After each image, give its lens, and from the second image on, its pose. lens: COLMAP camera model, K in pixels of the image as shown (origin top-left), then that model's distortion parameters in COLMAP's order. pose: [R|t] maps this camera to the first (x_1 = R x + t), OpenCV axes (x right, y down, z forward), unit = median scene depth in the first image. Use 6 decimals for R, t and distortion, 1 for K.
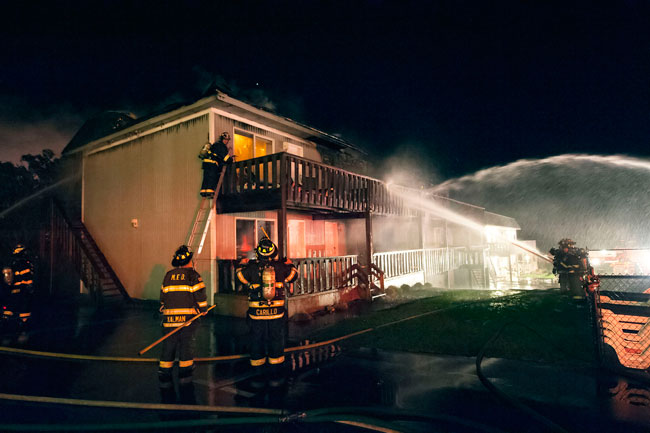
lens RADIAL K [[364.0, 0, 324.1], [0, 364.0, 218.2], [0, 0, 1]] dist [-0.011135, 0.000940]
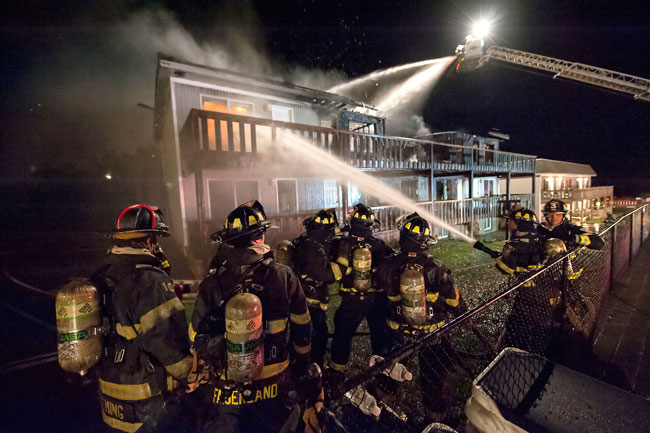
lens RADIAL K [[252.1, 0, 325.8], [0, 252.1, 214.6], [0, 0, 1]] dist [-0.018238, -0.000553]
pose [[0.937893, 0.013596, -0.346658, 0.322171], [0.041914, 0.987471, 0.152130, 0.002600], [0.344384, -0.157211, 0.925573, 0.349733]]
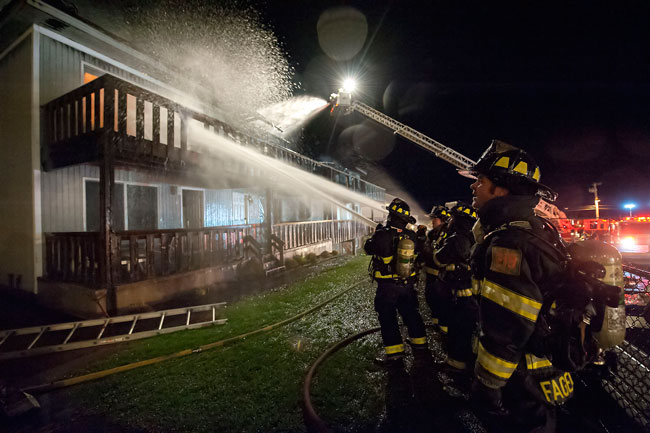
lens RADIAL K [[252.1, 0, 324.5], [0, 252.1, 216.2], [0, 0, 1]] dist [-0.018238, -0.000553]
pose [[0.984687, 0.002994, 0.174306, 0.153265], [-0.014194, 0.997910, 0.063044, 0.033969], [-0.173753, -0.064553, 0.982671, 0.336004]]
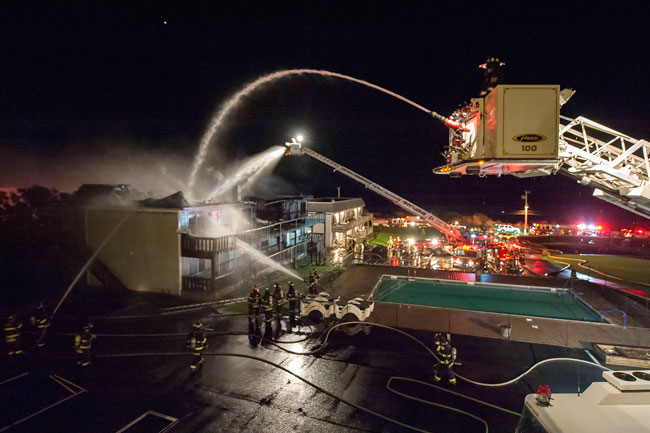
lens RADIAL K [[308.9, 0, 332.1], [0, 308.9, 209.0], [0, 0, 1]] dist [-0.008955, -0.001178]
pose [[0.947354, 0.023658, 0.319313, -0.014624], [-0.062278, 0.991835, 0.111284, -0.494867], [-0.314074, -0.125312, 0.941092, -0.935220]]
